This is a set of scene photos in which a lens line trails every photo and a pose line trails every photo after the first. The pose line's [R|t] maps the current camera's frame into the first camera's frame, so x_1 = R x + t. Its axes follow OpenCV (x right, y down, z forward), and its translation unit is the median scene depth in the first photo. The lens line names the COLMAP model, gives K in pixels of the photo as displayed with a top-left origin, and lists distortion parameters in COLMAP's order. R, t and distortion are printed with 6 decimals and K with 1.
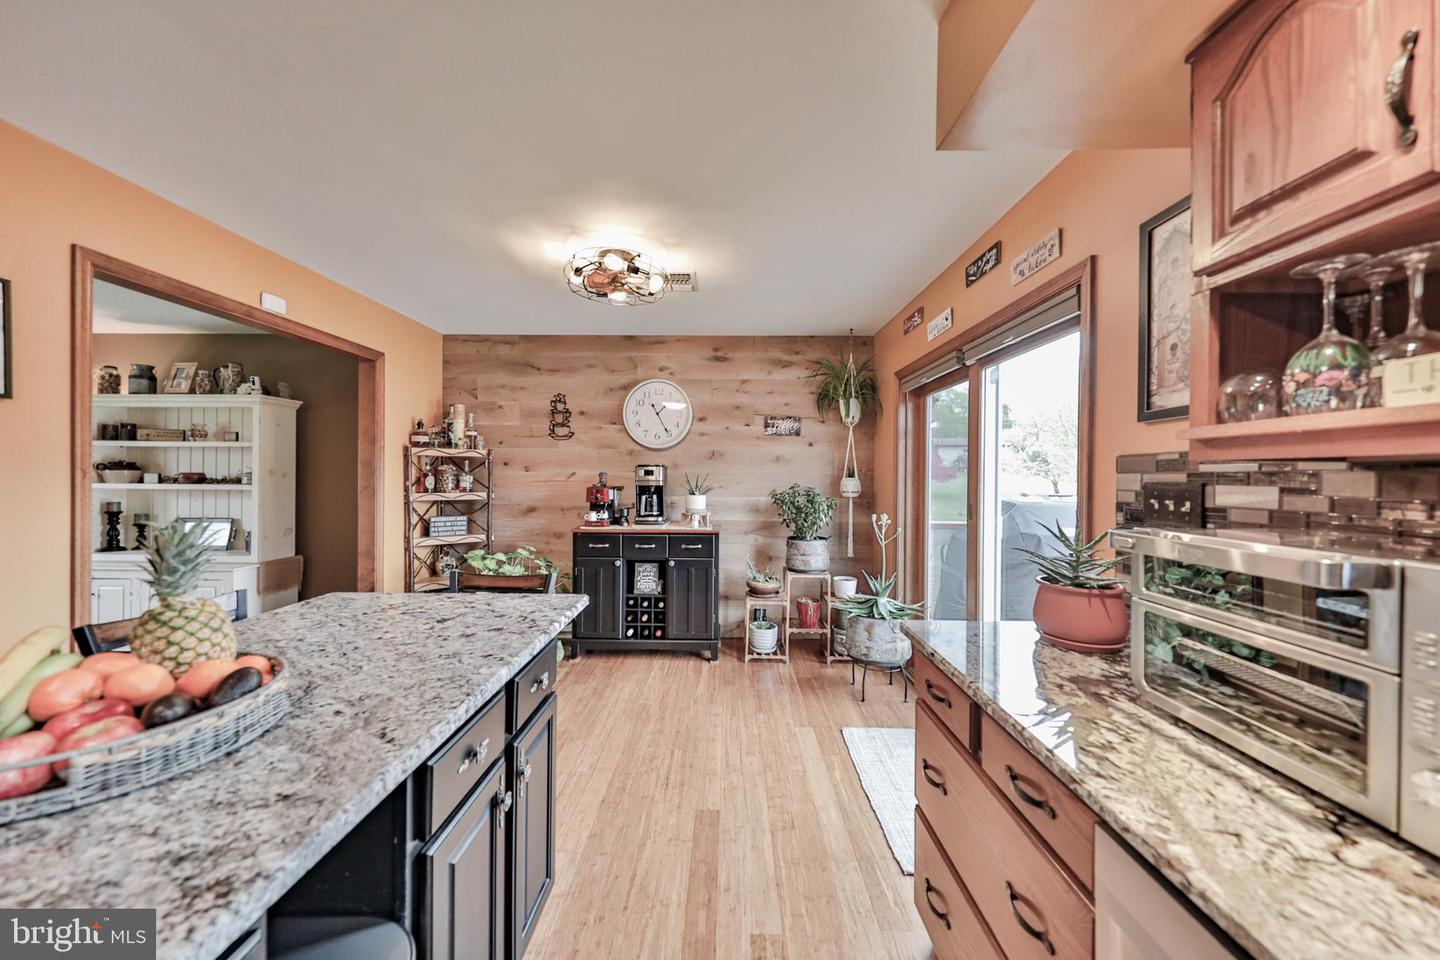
lens RADIAL K [[507.2, 0, 716.6], [0, 507.2, 479.2], [0, 0, 1]] dist [0.016249, -0.004941]
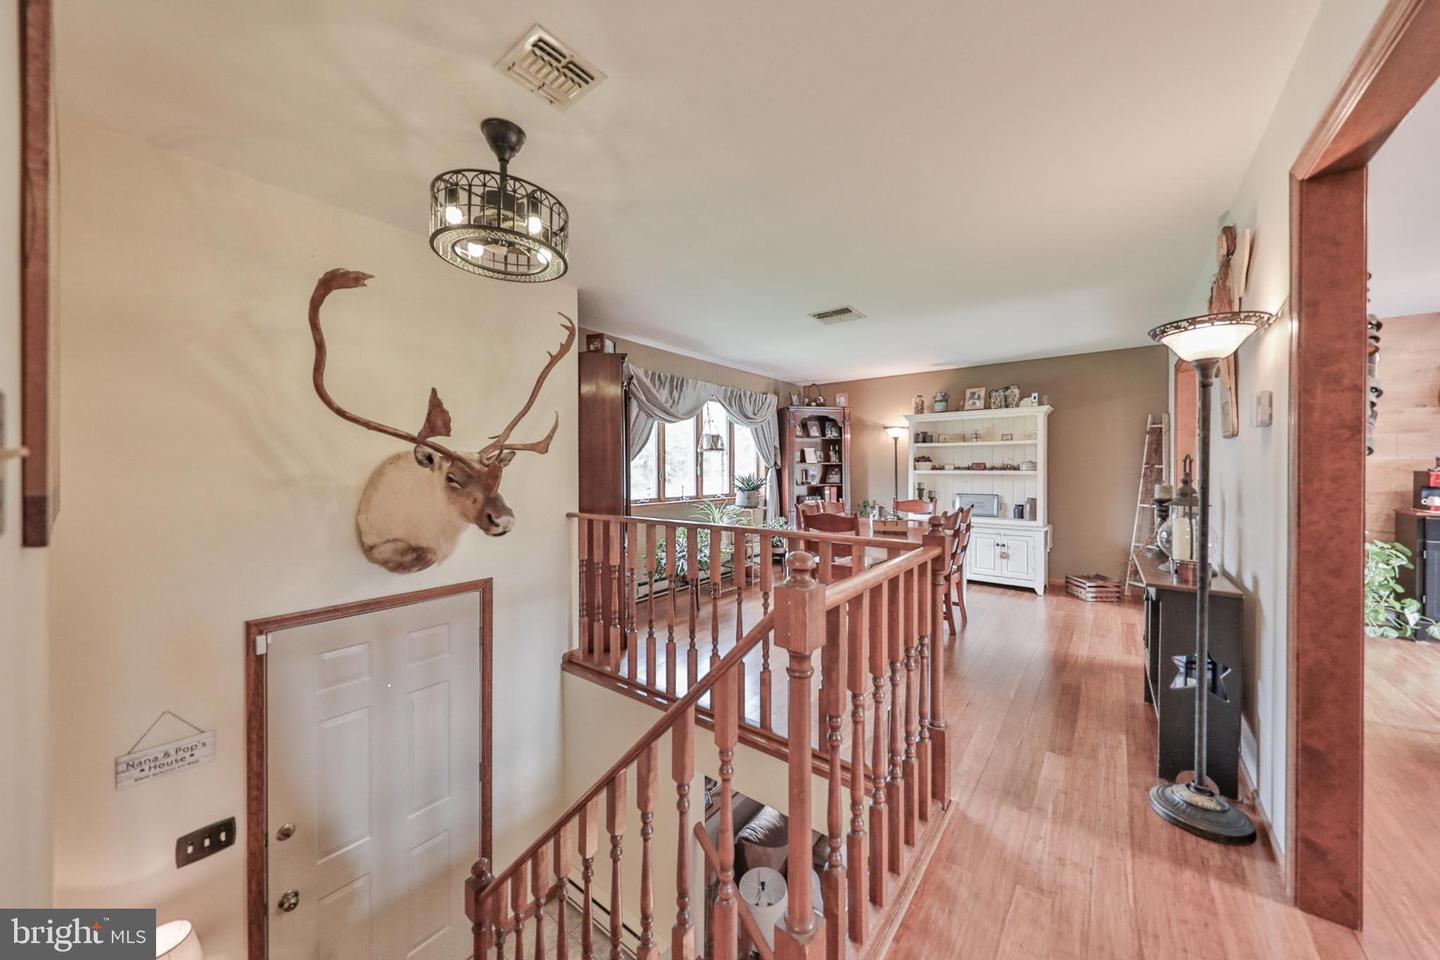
lens RADIAL K [[502.0, 0, 720.0], [0, 502.0, 473.2], [0, 0, 1]] dist [-0.000926, -0.000116]
pose [[0.799123, -0.001706, -0.601165, -1.451061], [0.001961, 0.999998, -0.000231, 0.032716], [0.601164, -0.000994, 0.799125, -1.171353]]
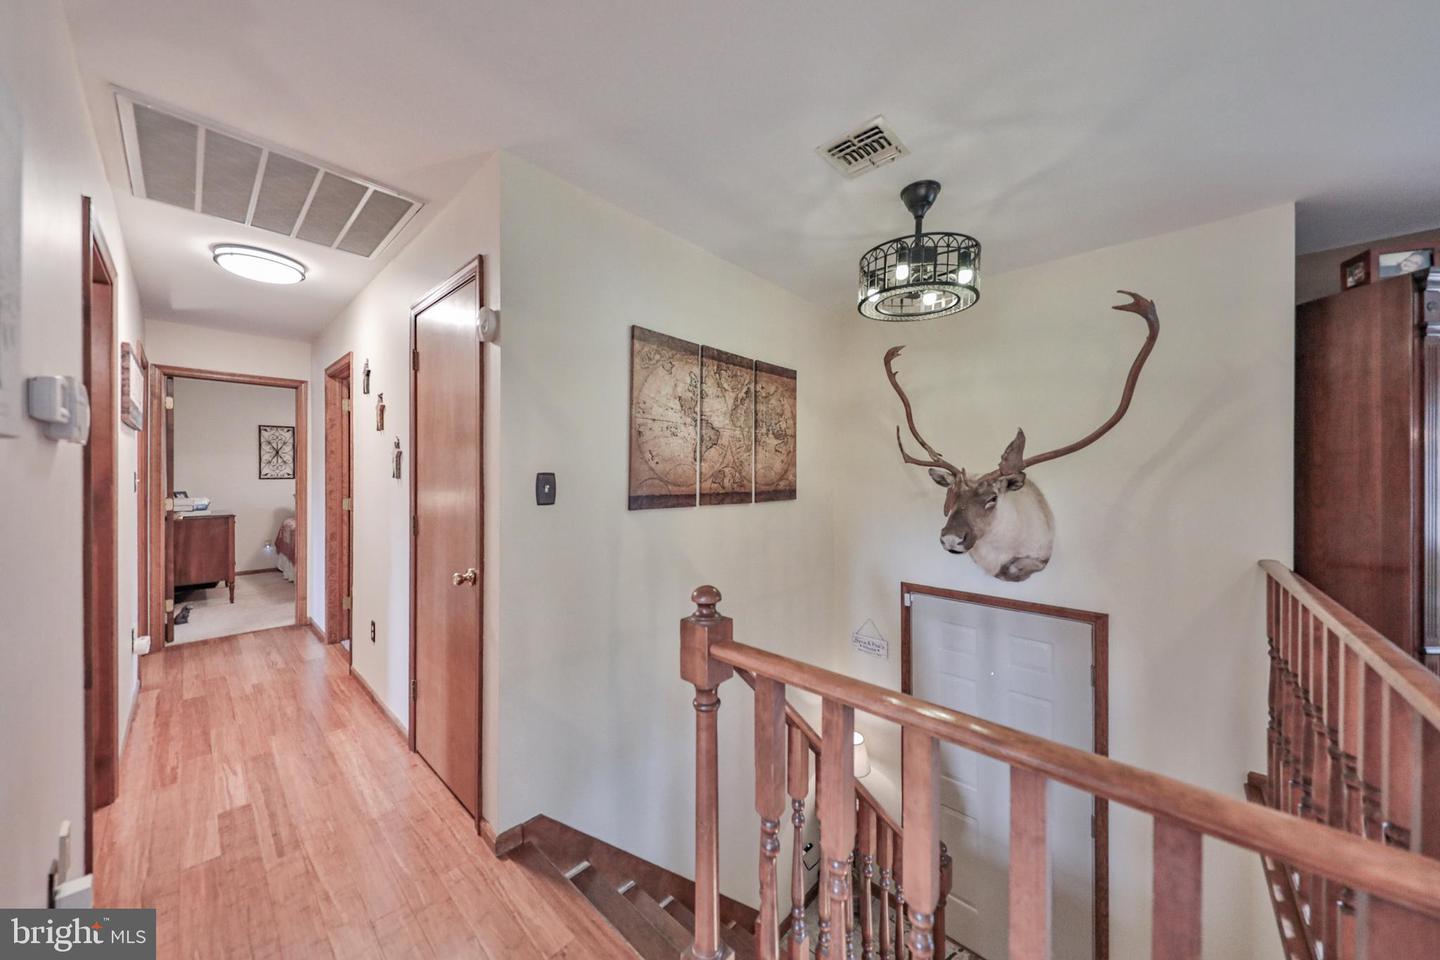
lens RADIAL K [[481.2, 0, 716.4], [0, 481.2, 484.0], [0, 0, 1]] dist [0.000907, -0.000069]
pose [[-0.666082, 0.006053, -0.745854, -1.304820], [-0.016356, 0.999608, 0.022718, -0.003901], [0.745699, 0.027331, -0.665722, -0.345219]]
